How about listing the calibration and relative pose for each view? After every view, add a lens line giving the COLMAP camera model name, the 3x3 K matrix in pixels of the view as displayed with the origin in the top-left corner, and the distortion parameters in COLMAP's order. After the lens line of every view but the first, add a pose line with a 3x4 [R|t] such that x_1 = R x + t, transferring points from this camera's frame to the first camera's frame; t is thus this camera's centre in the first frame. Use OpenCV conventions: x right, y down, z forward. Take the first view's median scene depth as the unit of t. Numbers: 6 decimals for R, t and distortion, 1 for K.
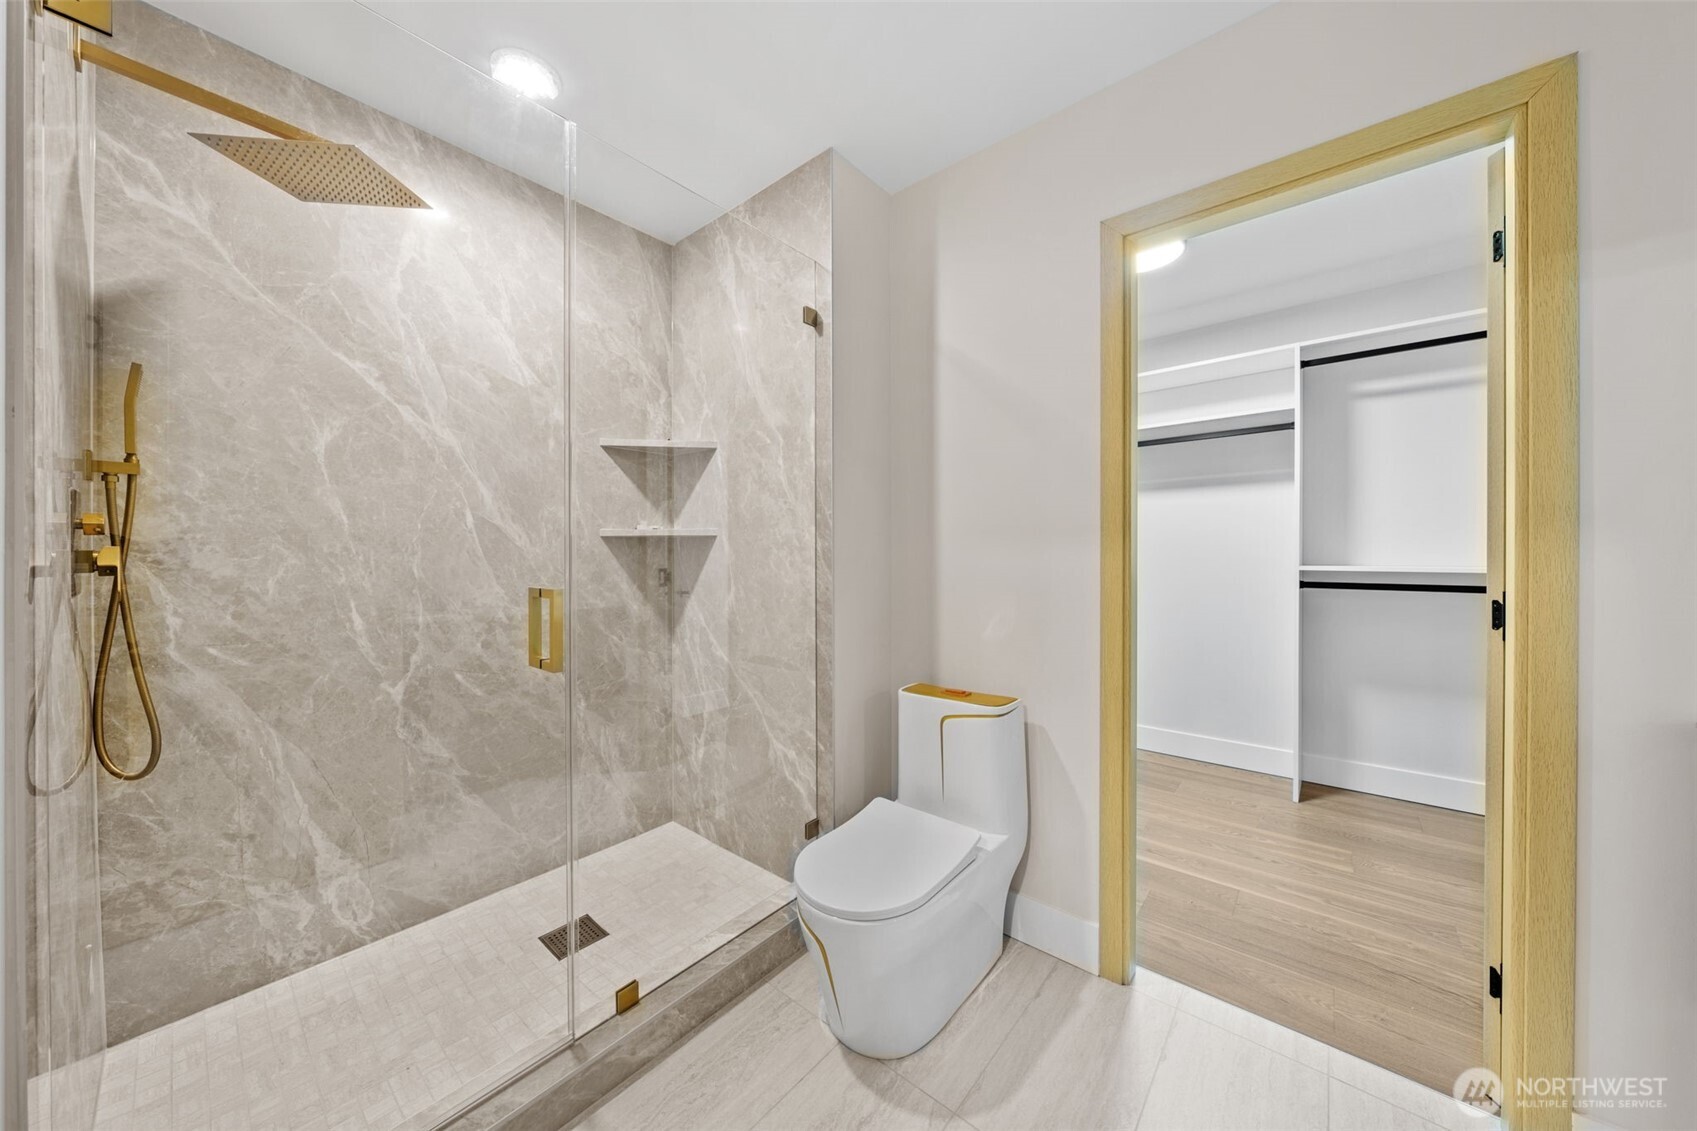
lens RADIAL K [[593.5, 0, 858.1], [0, 593.5, 556.7], [0, 0, 1]] dist [-0.001190, -0.000042]
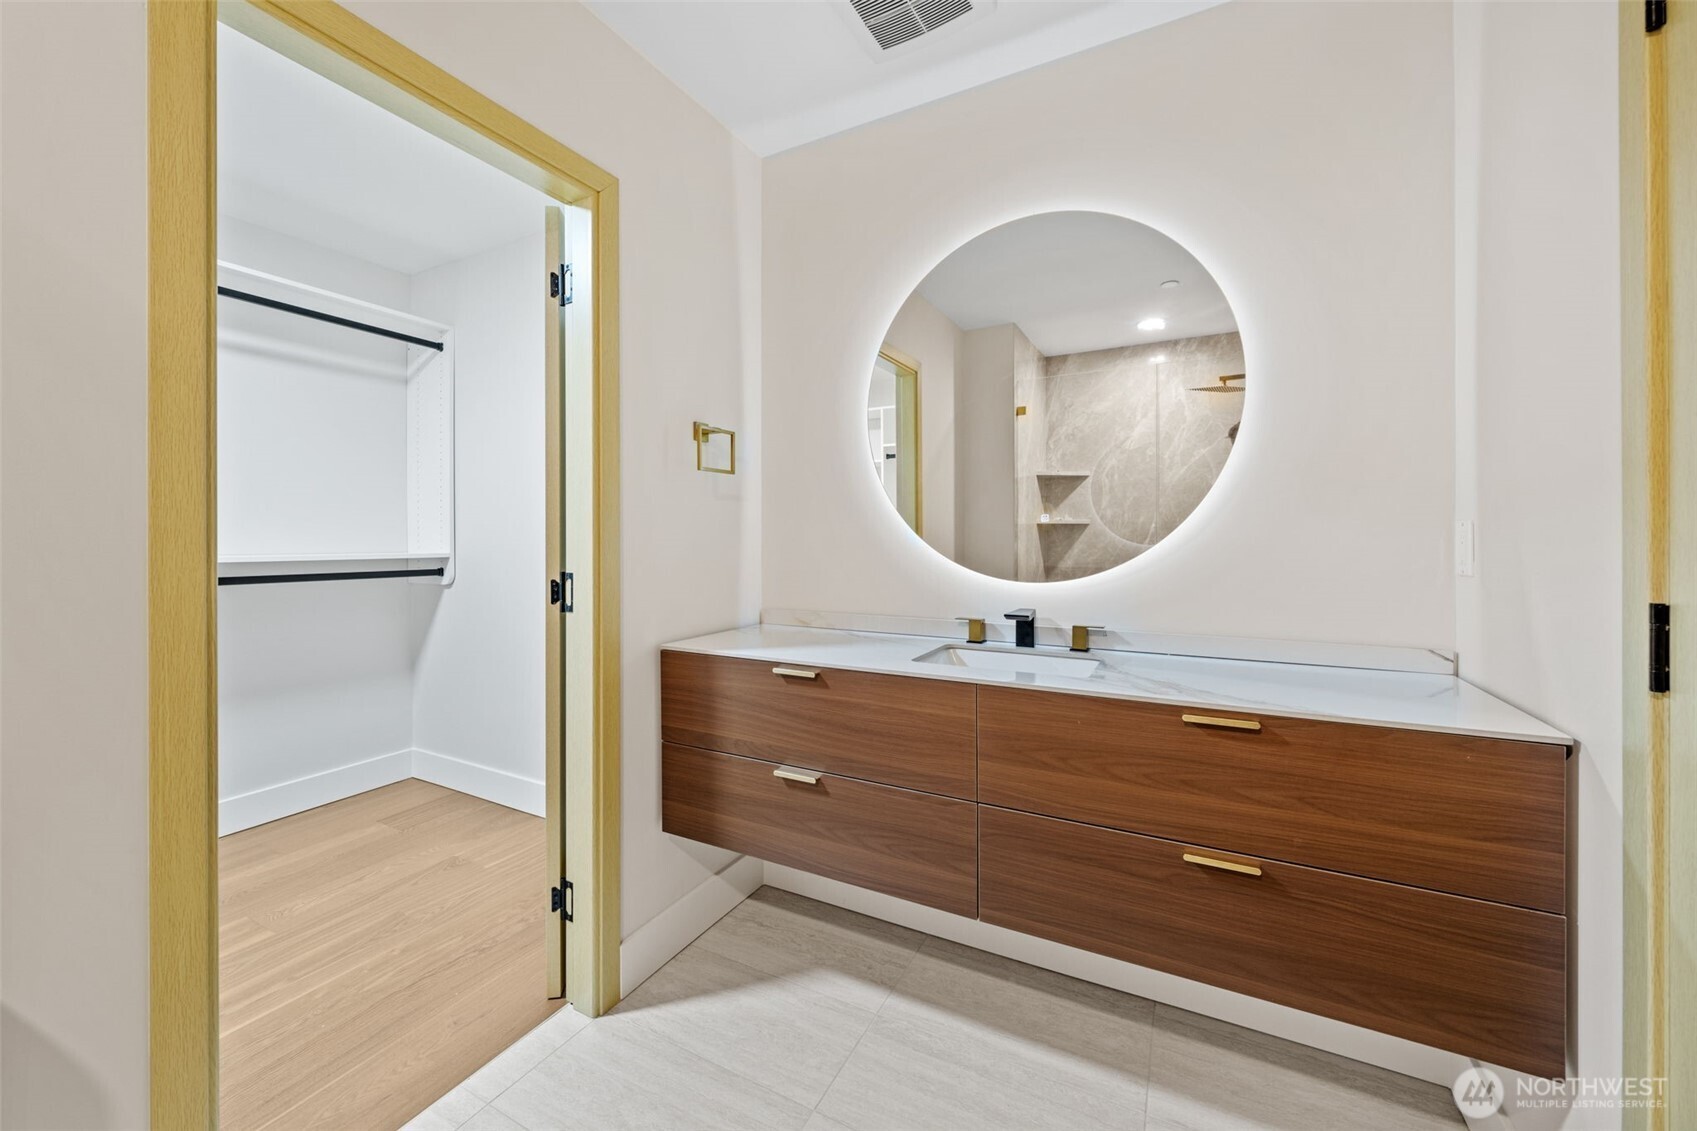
lens RADIAL K [[651.9, 0, 848.7], [0, 651.9, 539.3], [0, 0, 1]] dist [-0.000054, 0.000005]
pose [[-0.215909, 0.002549, 0.976410, -0.274850], [0.005747, 0.999983, -0.001339, -0.000830], [-0.976397, 0.005322, -0.215920, 0.566628]]
